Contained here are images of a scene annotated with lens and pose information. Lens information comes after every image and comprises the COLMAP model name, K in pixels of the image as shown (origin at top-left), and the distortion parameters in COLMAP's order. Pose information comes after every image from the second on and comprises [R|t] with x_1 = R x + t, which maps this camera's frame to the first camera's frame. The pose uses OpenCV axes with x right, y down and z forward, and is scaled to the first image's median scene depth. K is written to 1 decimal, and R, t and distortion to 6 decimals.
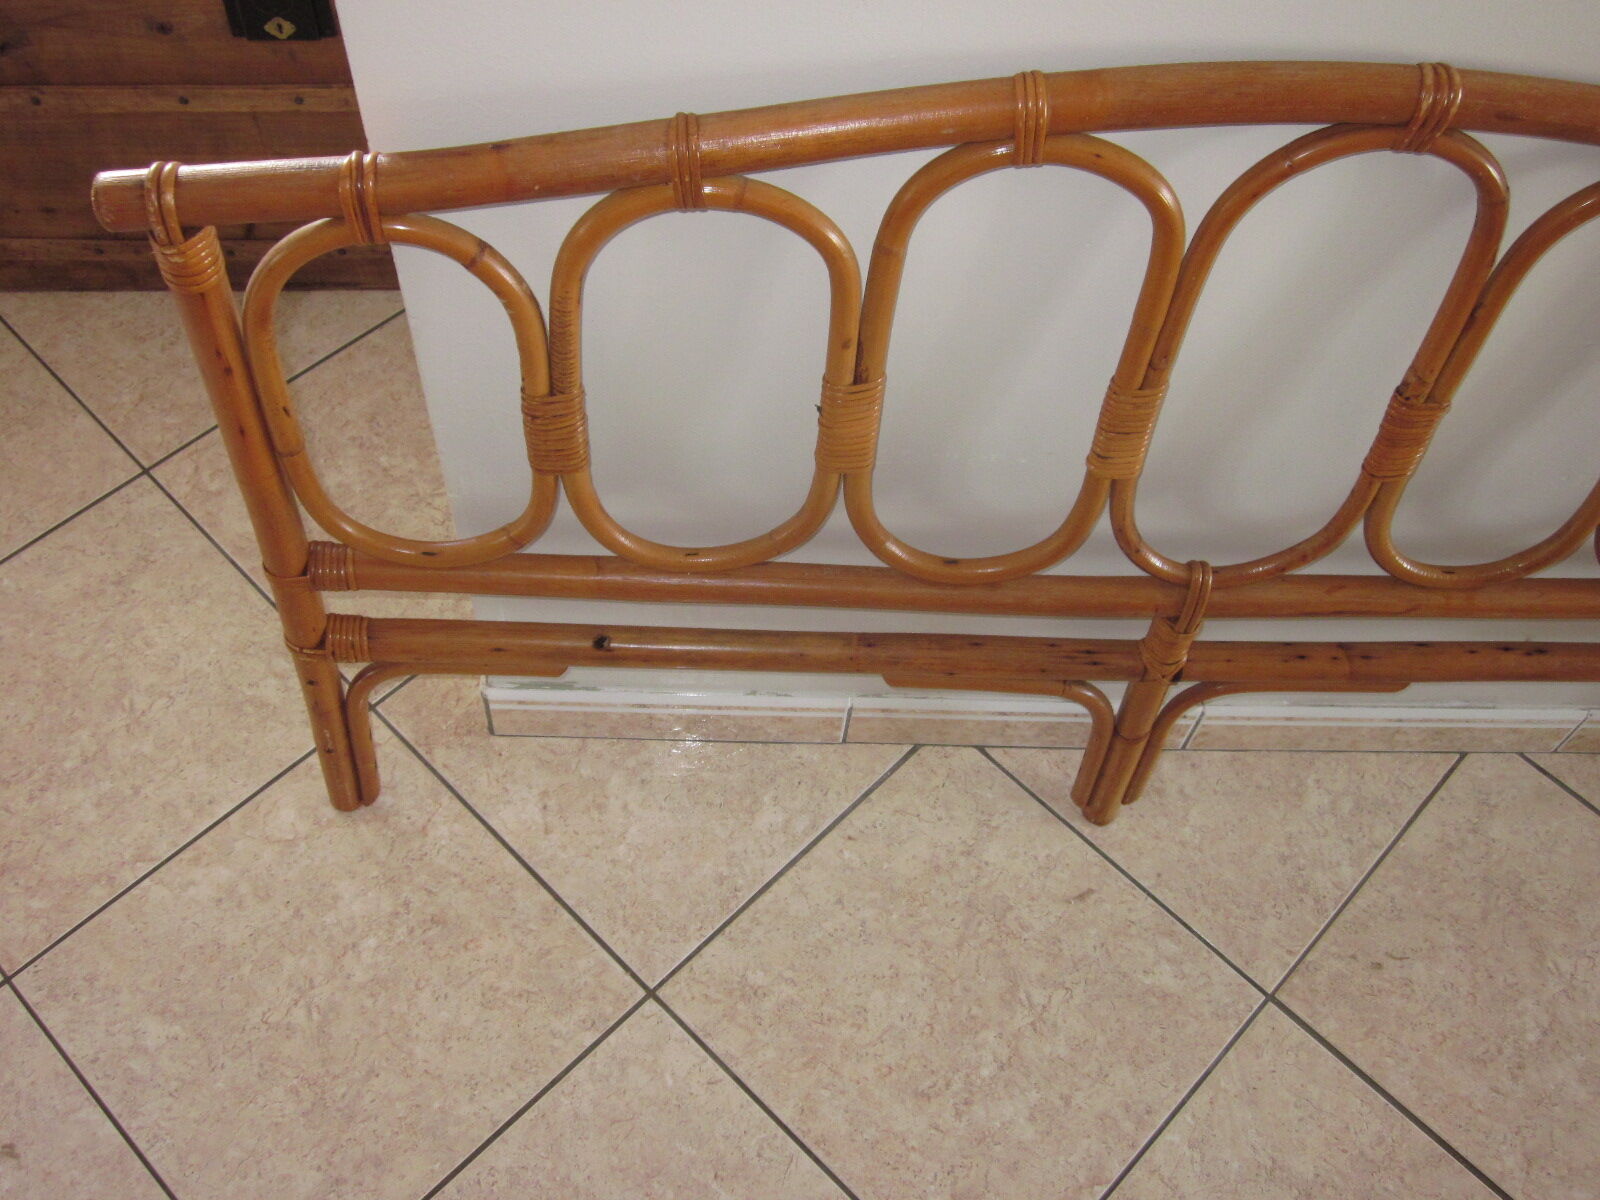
lens RADIAL K [[1488.9, 0, 793.4], [0, 1488.9, 597.4], [0, 0, 1]] dist [-0.061626, 0.000000]
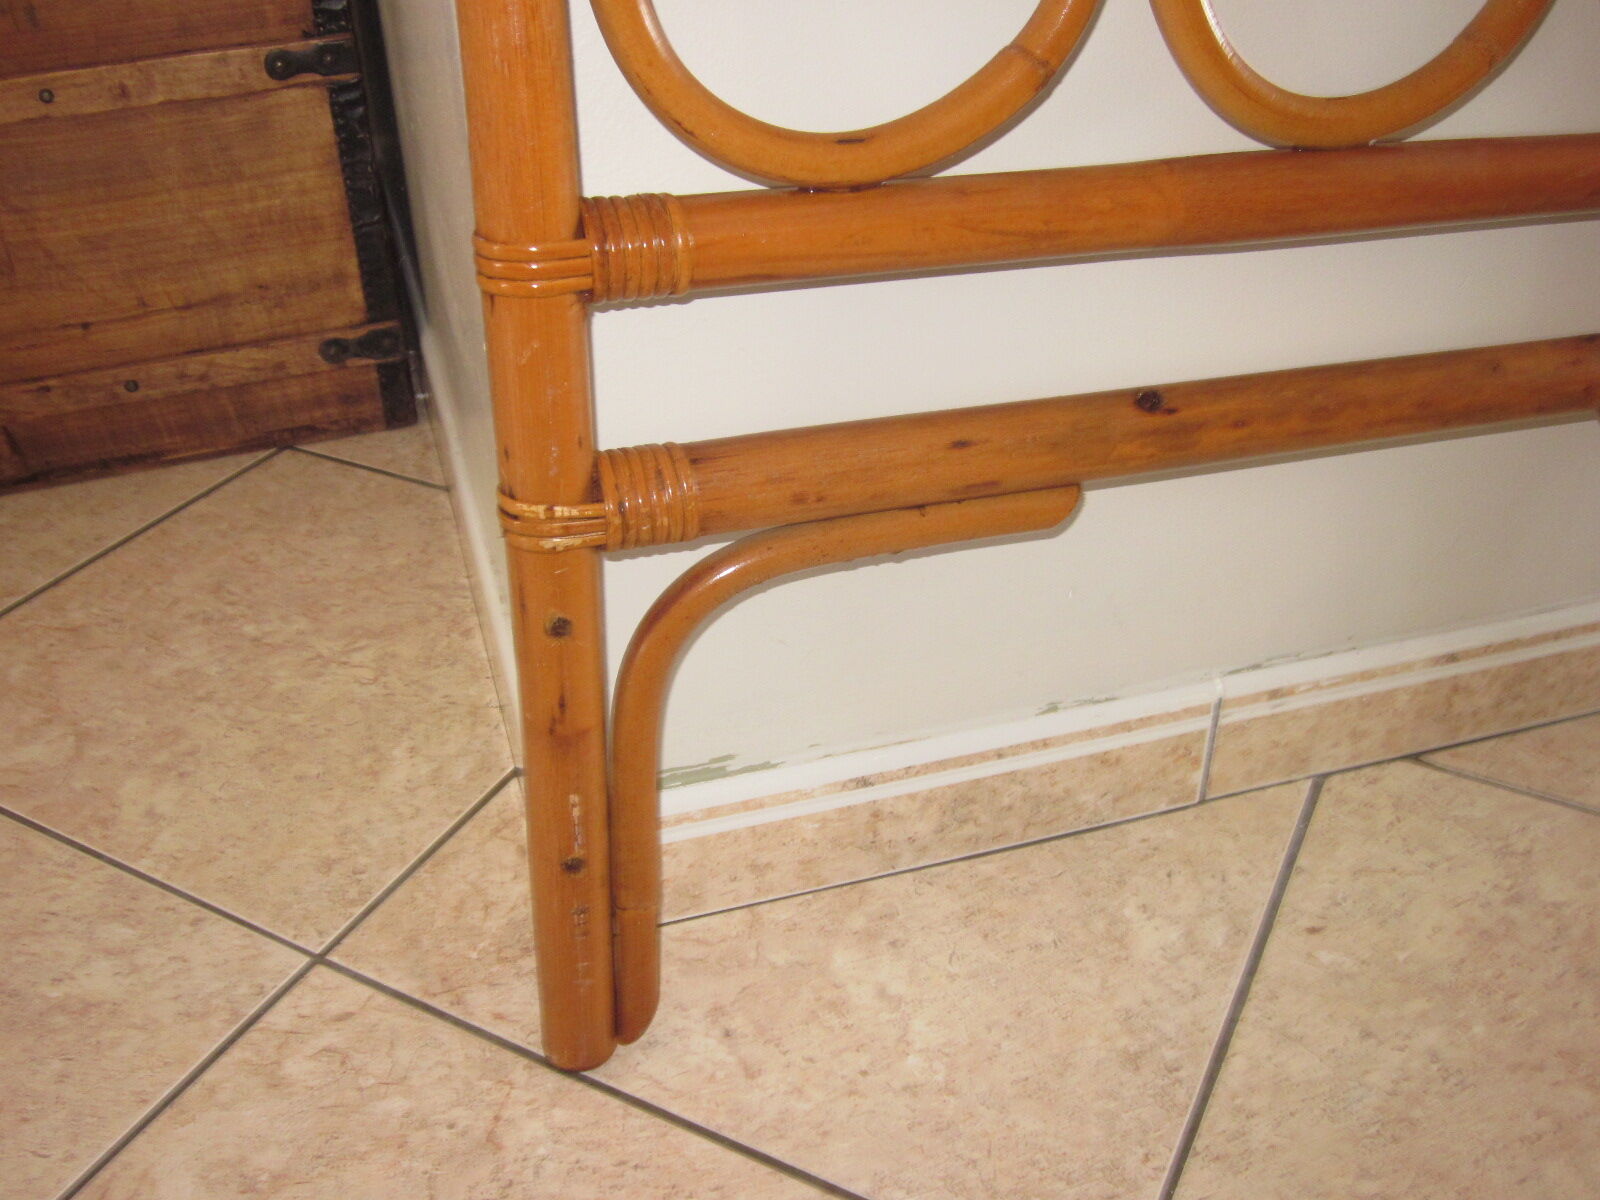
lens RADIAL K [[1488.9, 0, 800.6], [0, 1488.9, 608.5], [0, 0, 1]] dist [-0.061626, 0.000000]
pose [[0.955485, -0.217746, 0.199086, -0.213245], [0.277757, 0.891419, -0.358083, 0.199686], [-0.099498, 0.397441, 0.912218, 0.513980]]
